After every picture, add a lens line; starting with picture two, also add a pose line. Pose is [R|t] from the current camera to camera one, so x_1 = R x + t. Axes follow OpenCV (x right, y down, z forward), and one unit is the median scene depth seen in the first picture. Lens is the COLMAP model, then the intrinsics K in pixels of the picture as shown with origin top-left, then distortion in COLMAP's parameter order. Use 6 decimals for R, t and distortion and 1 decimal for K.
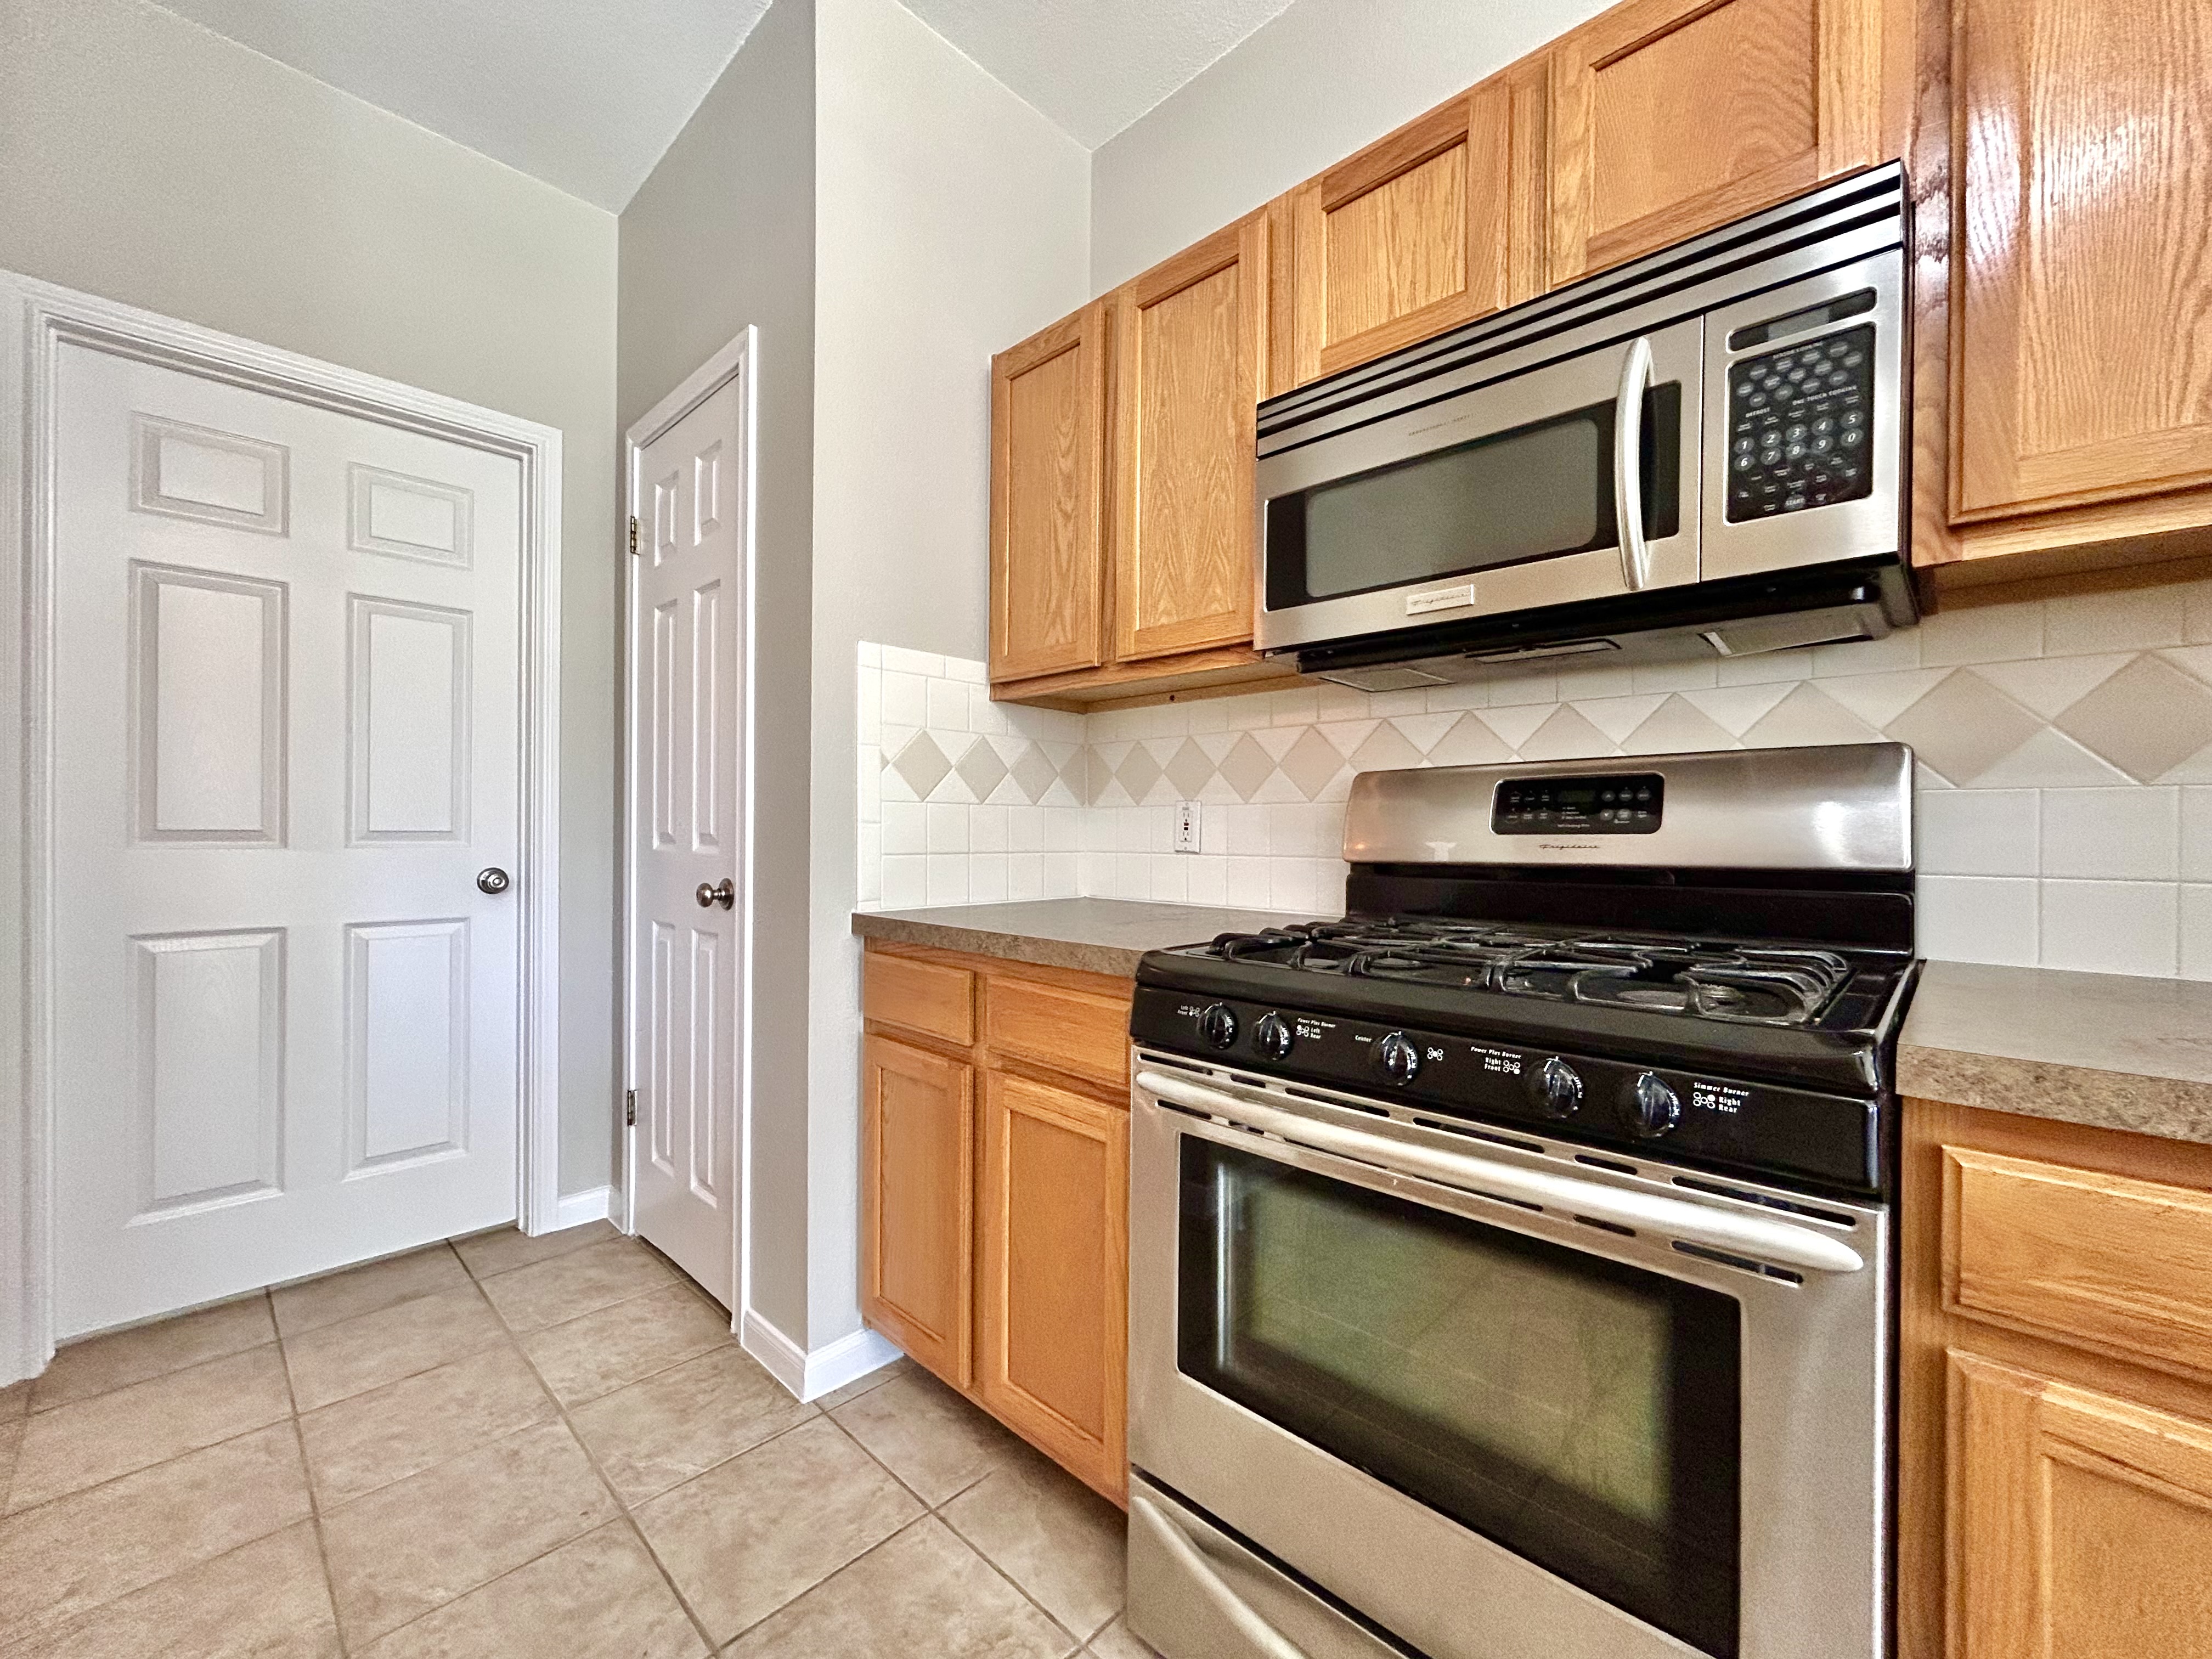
lens RADIAL K [[895.1, 0, 1101.4], [0, 895.1, 832.9], [0, 0, 1]] dist [0.001795, 0.000106]
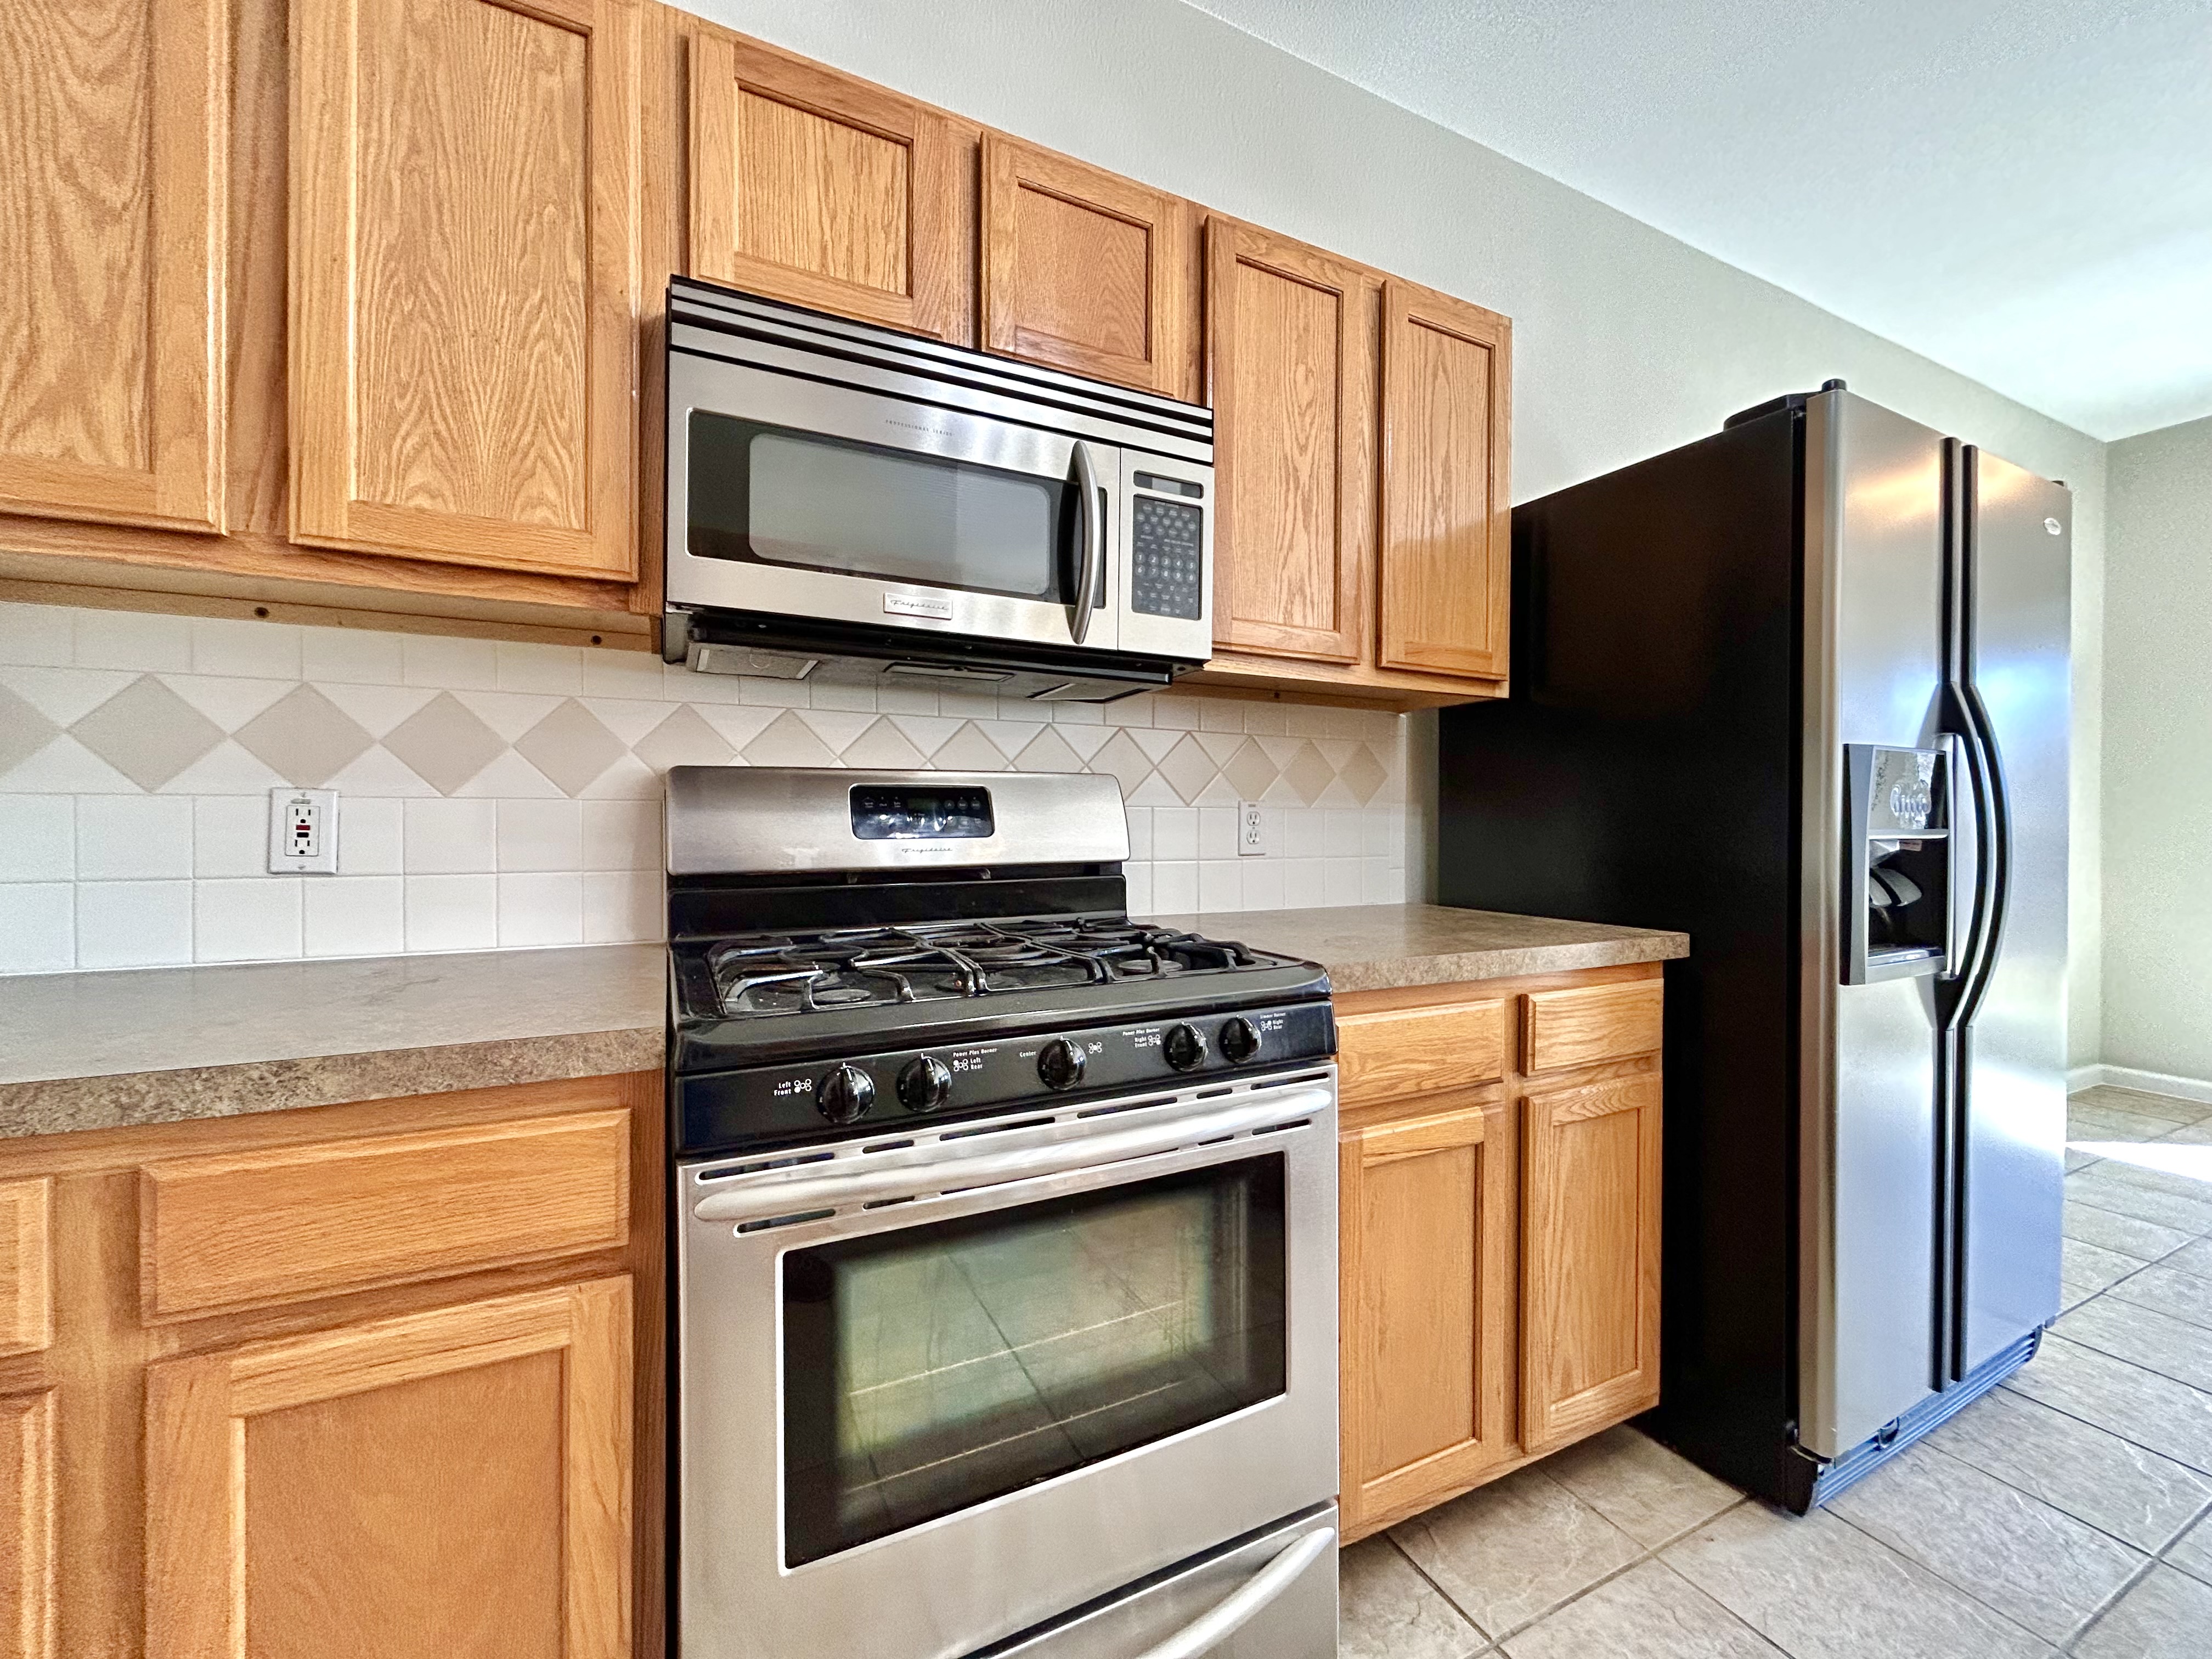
lens RADIAL K [[895.1, 0, 1106.7], [0, 895.1, 831.4], [0, 0, 1]] dist [0.001795, 0.000106]
pose [[0.338153, -0.013532, 0.940994, -0.454834], [0.001814, 0.999904, 0.013727, -0.022374], [-0.941089, -0.002934, 0.338145, 0.437968]]
